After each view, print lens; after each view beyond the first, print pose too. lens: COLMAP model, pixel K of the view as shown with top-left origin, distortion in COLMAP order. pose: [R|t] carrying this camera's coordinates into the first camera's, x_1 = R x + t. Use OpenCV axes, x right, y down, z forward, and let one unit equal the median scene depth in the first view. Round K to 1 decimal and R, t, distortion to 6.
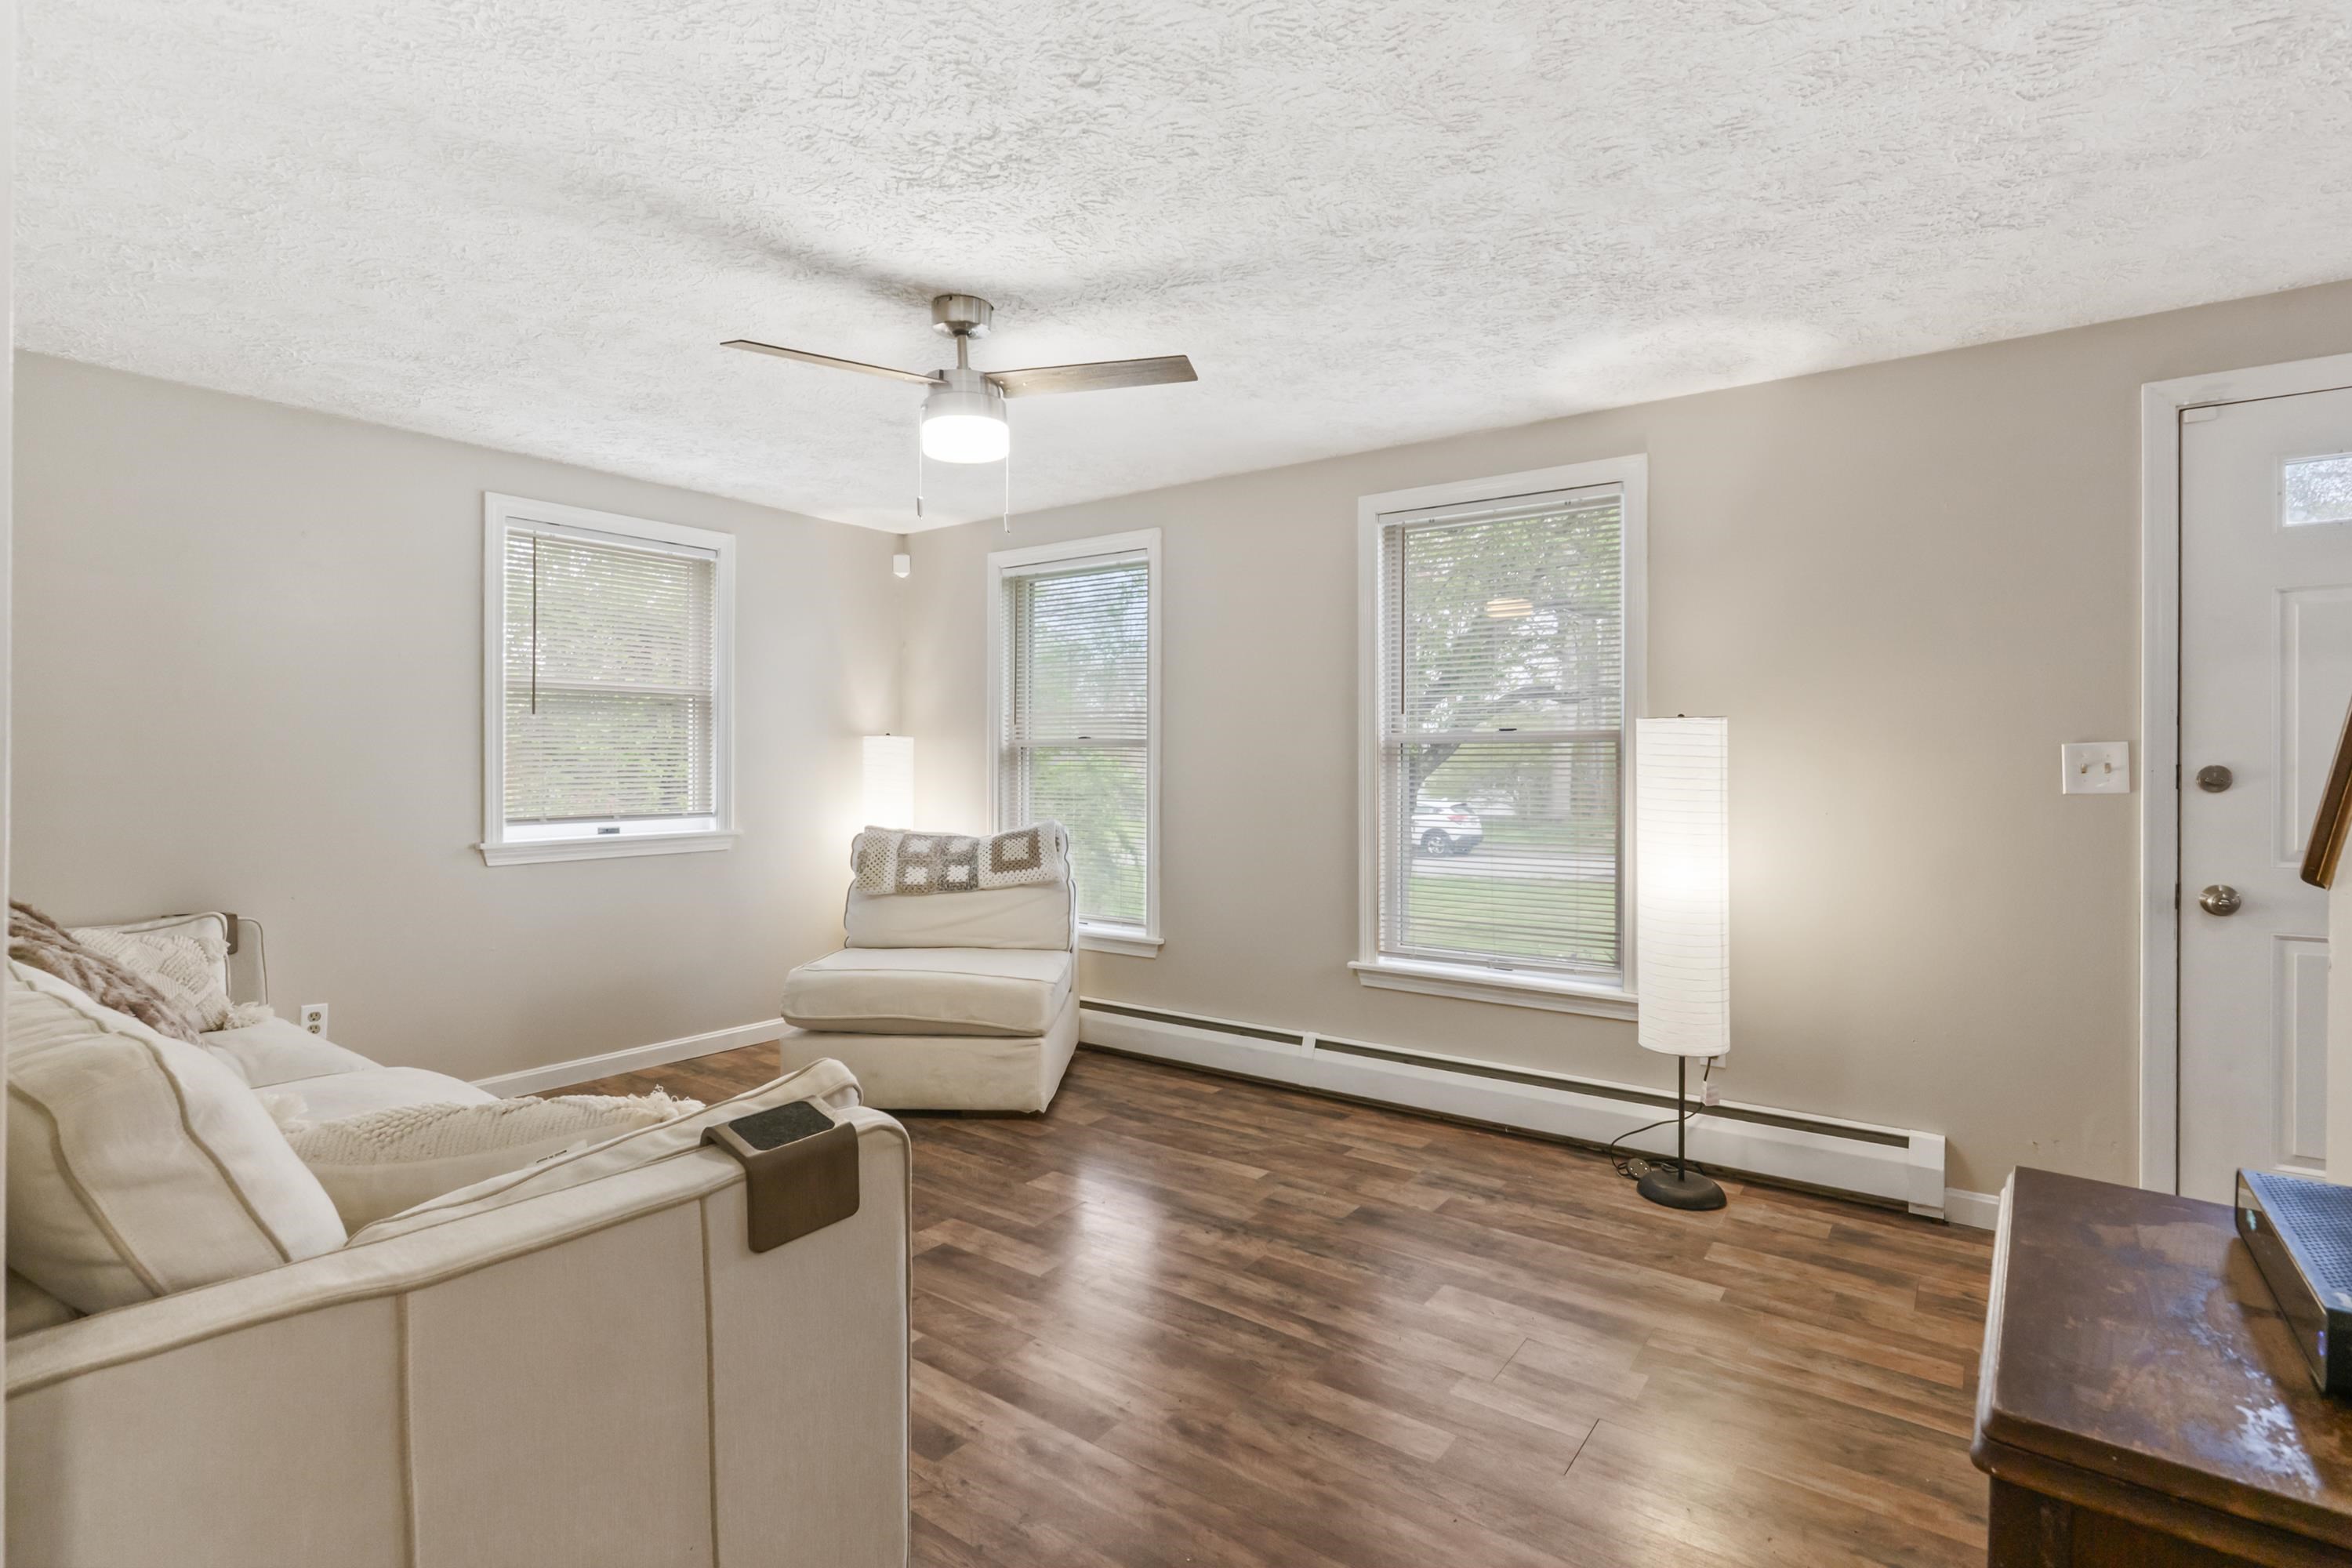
lens RADIAL K [[1127.6, 0, 1164.4], [0, 1127.6, 784.8], [0, 0, 1]] dist [-0.001388, 0.000334]
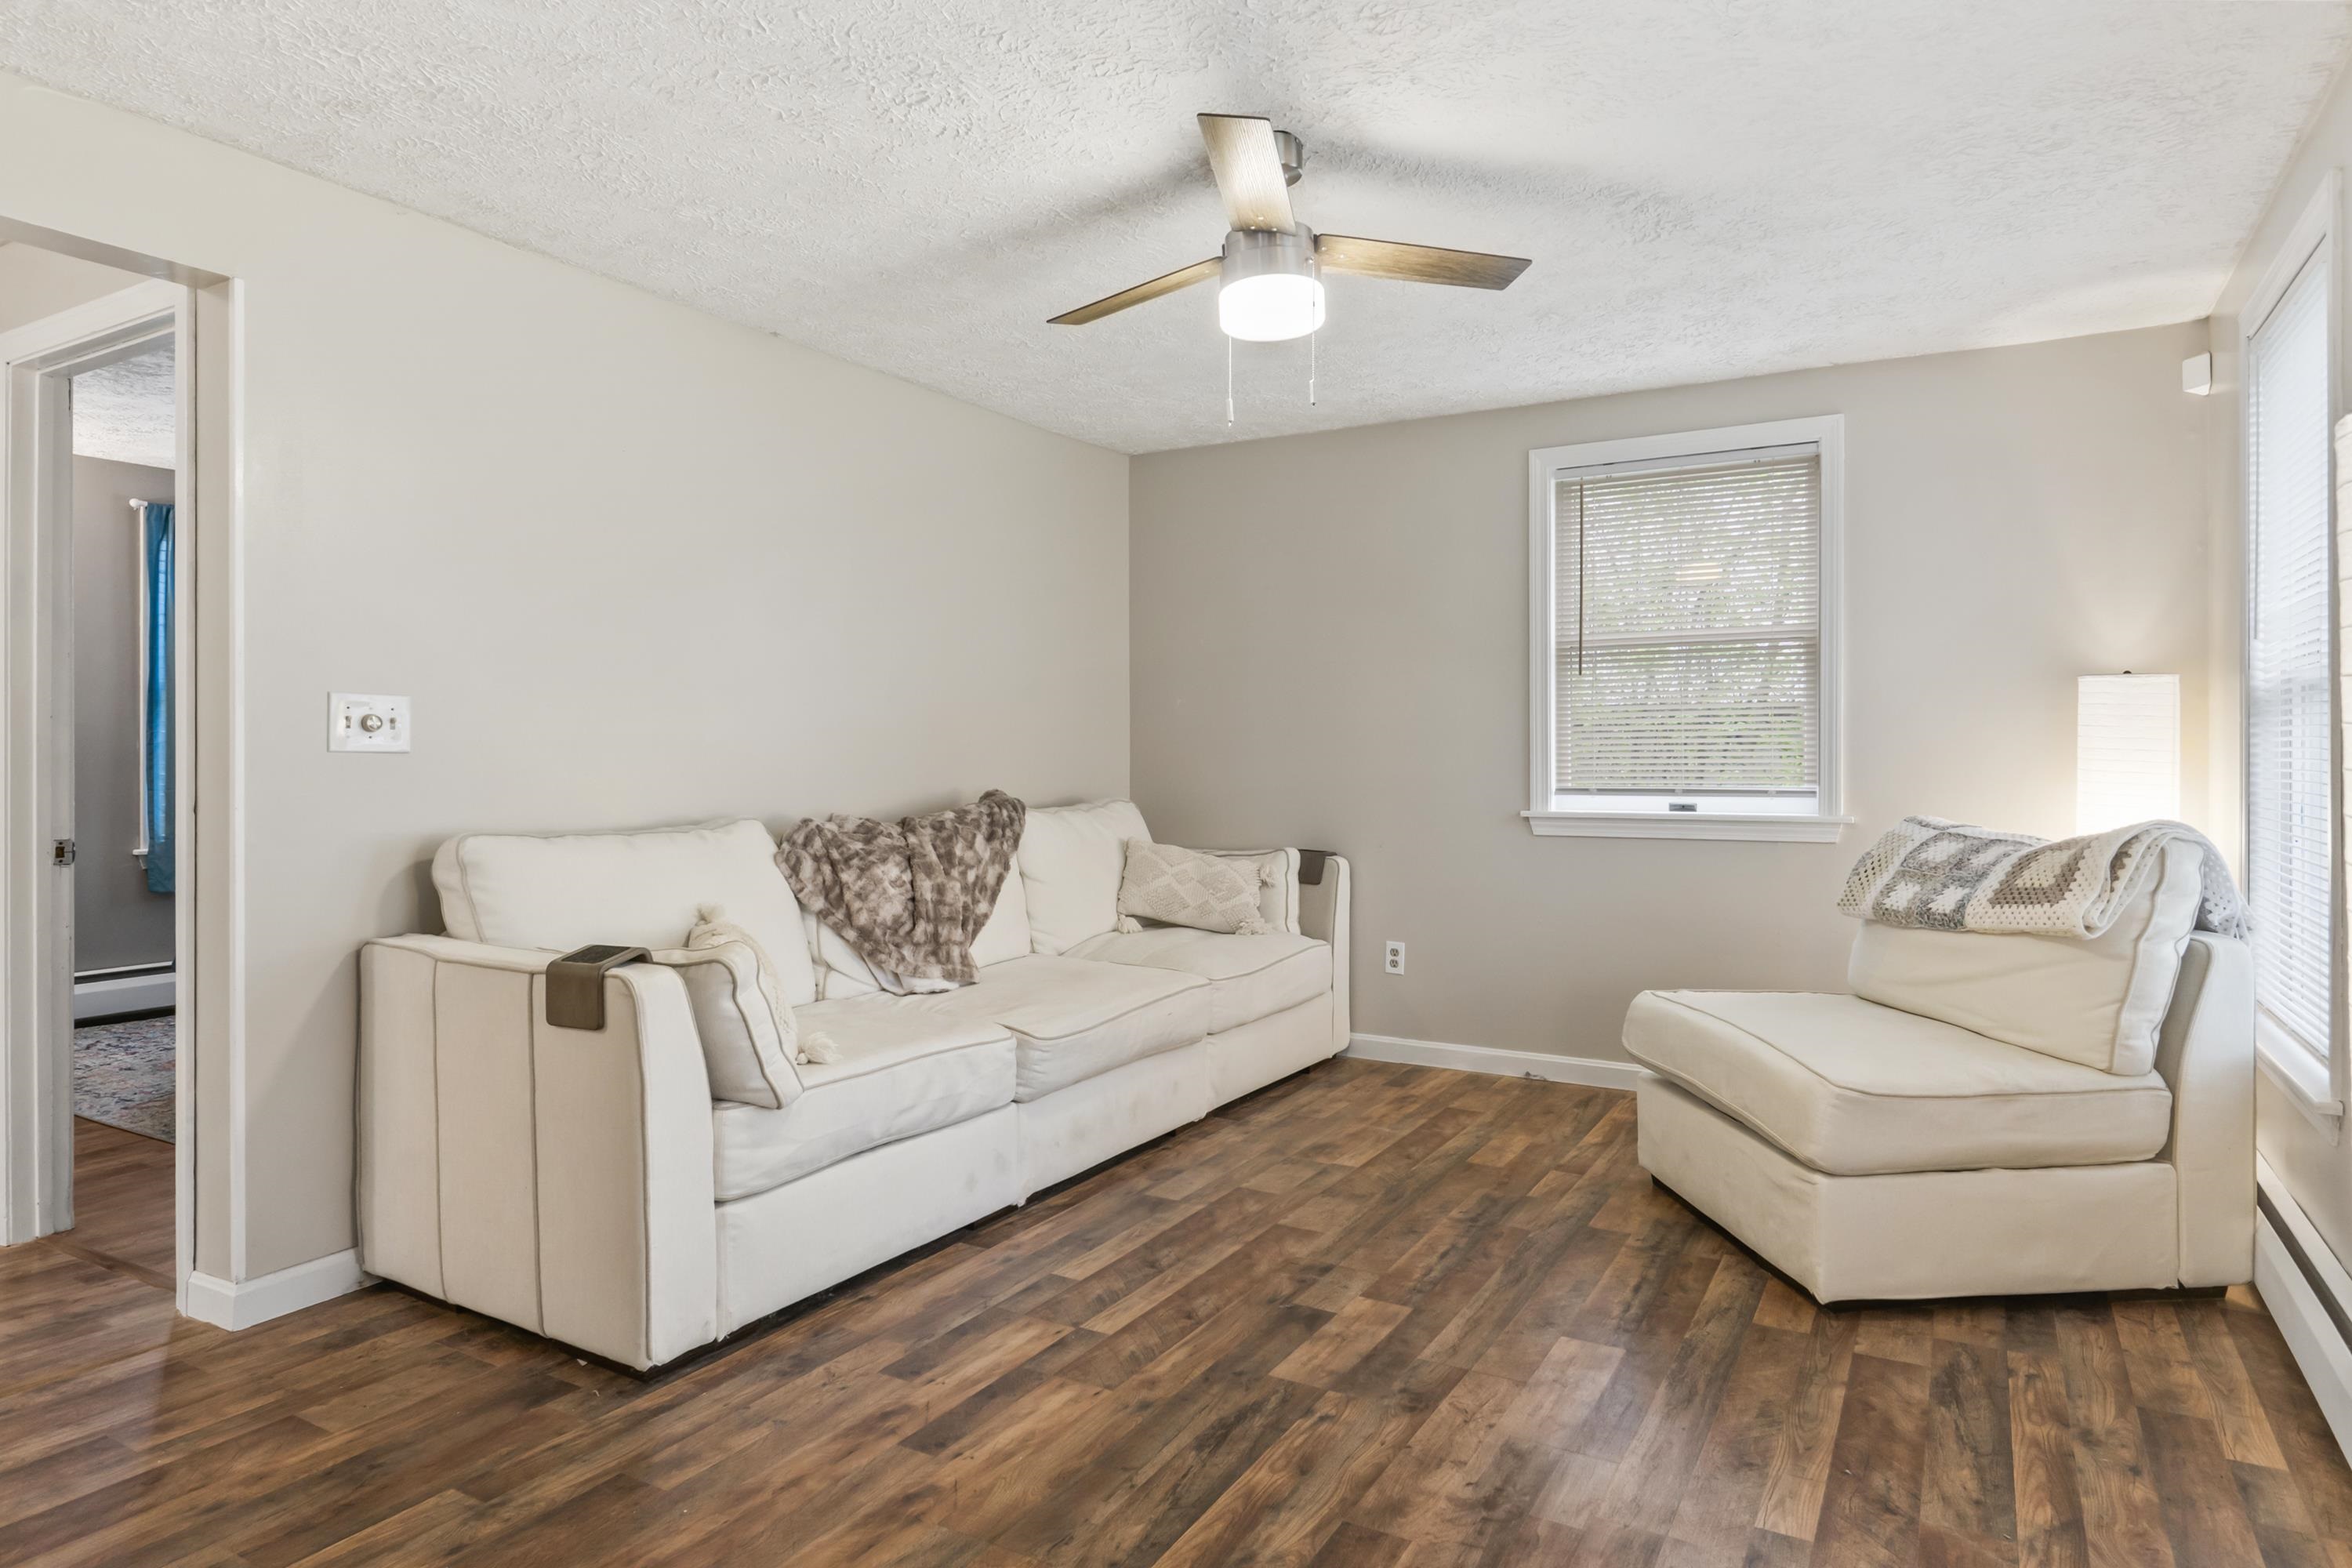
lens RADIAL K [[1362.3, 0, 1157.3], [0, 1362.3, 773.2], [0, 0, 1]] dist [-0.008967, 0.000763]
pose [[0.106167, 0.012312, -0.994272, 0.615684], [-0.018797, 0.999770, 0.010373, 0.015094], [0.994171, 0.017588, 0.106374, 0.637514]]
